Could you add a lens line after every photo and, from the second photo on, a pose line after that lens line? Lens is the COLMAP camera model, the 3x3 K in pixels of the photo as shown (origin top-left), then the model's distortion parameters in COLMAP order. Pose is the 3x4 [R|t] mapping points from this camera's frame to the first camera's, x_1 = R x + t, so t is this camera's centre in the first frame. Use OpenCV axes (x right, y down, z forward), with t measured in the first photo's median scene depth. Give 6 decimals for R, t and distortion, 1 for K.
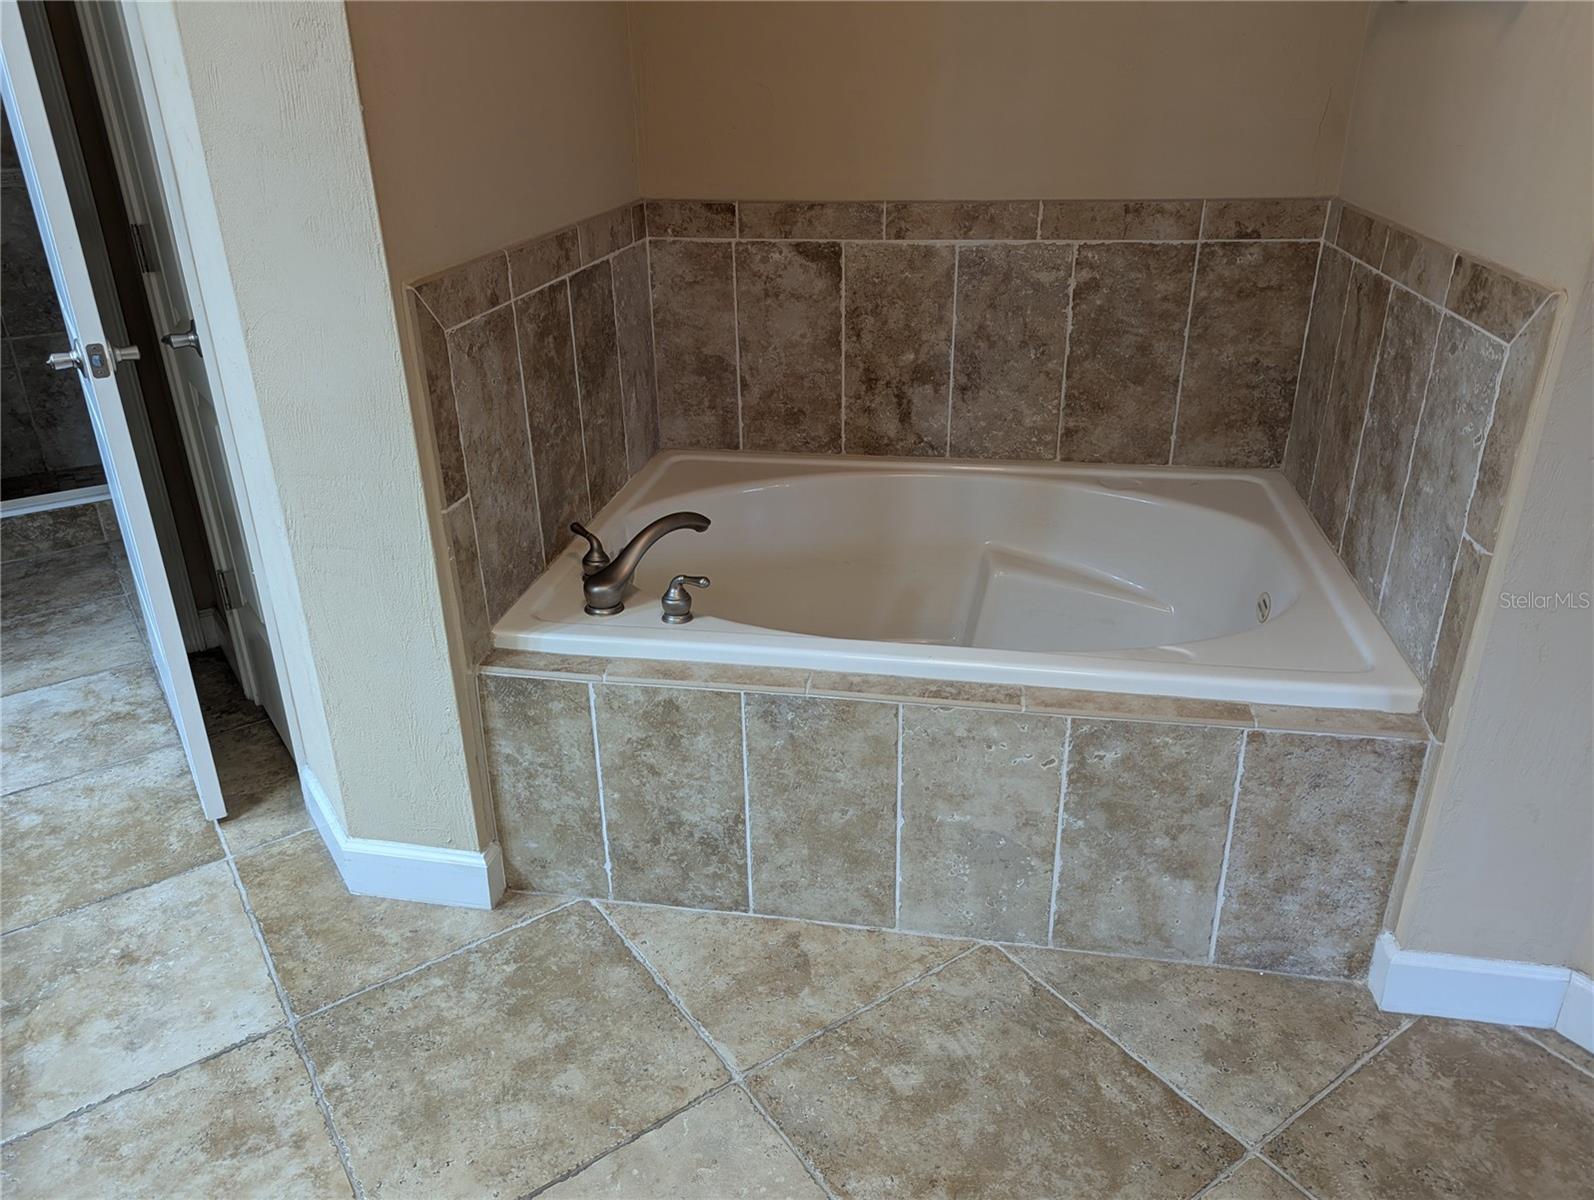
lens RADIAL K [[1124.4, 0, 789.5], [0, 1124.4, 589.9], [0, 0, 1]] dist [0.059166, -0.050170]
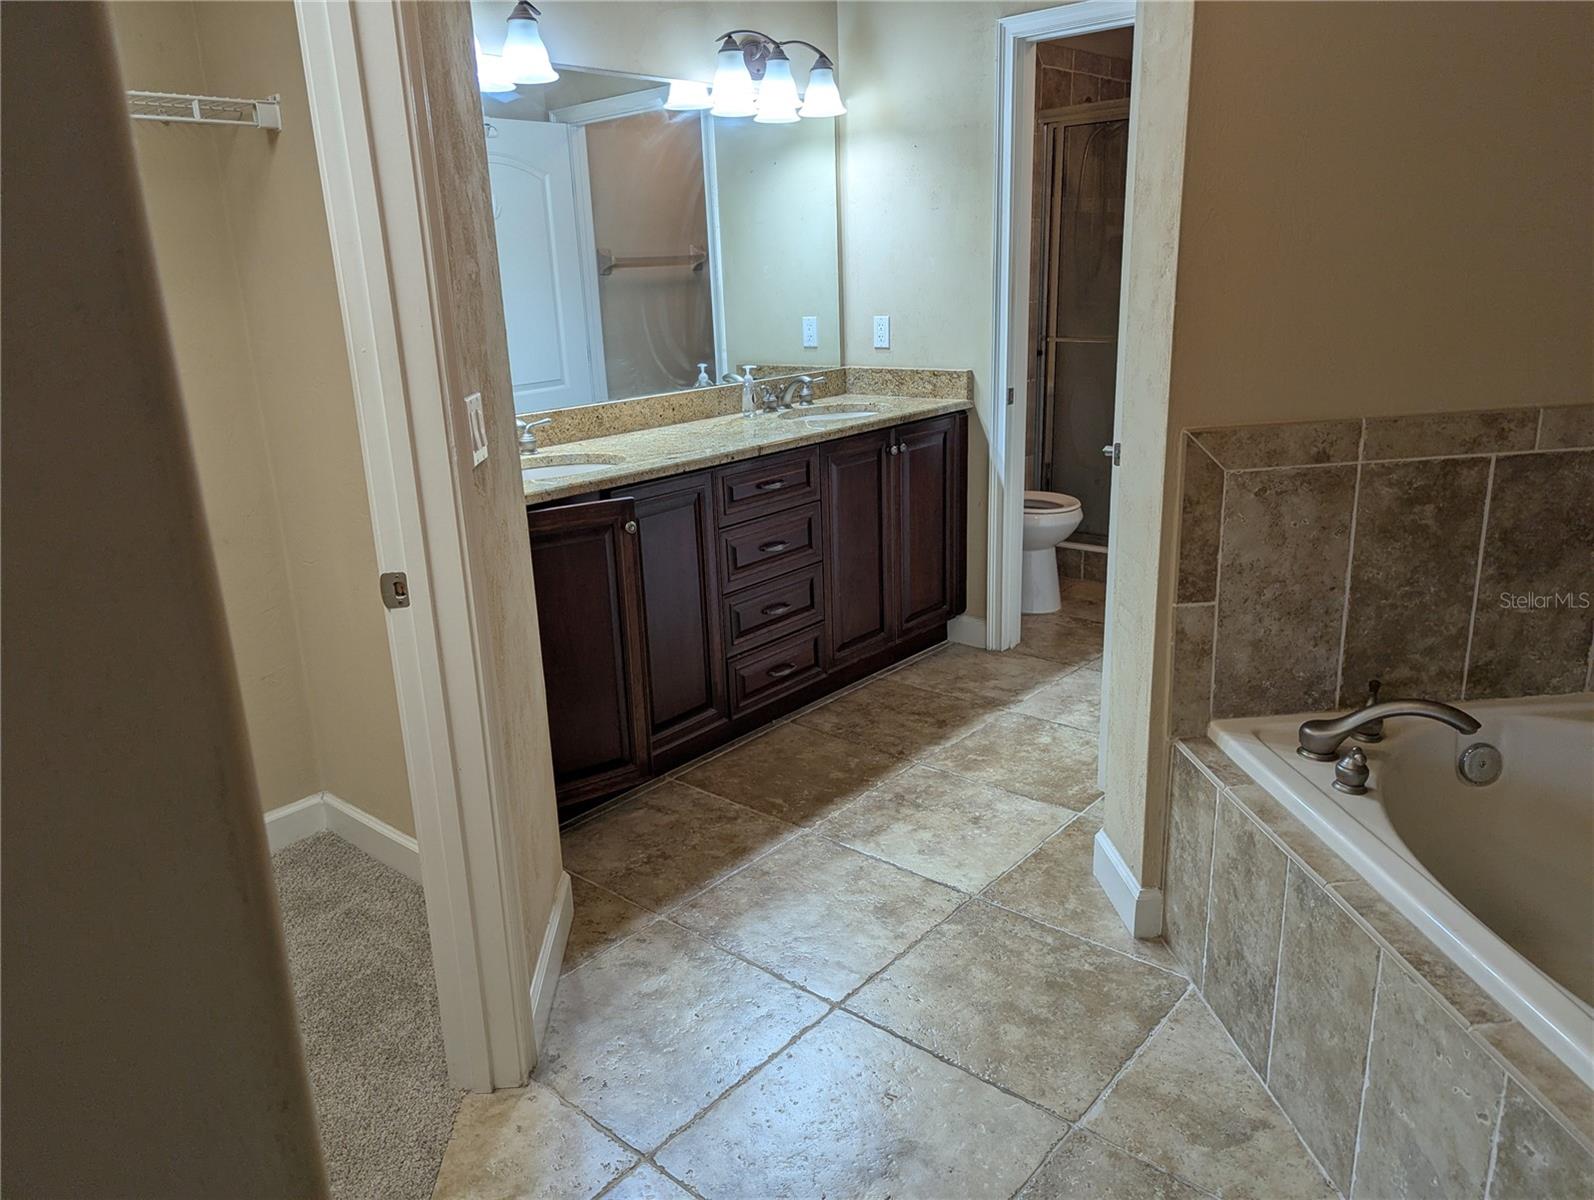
lens RADIAL K [[1124.4, 0, 789.5], [0, 1124.4, 589.9], [0, 0, 1]] dist [0.059166, -0.050170]
pose [[0.251785, 0.274933, -0.927909, 0.693361], [-0.365710, 0.914736, 0.171796, -0.133200], [0.896025, 0.296090, 0.330863, 0.178605]]
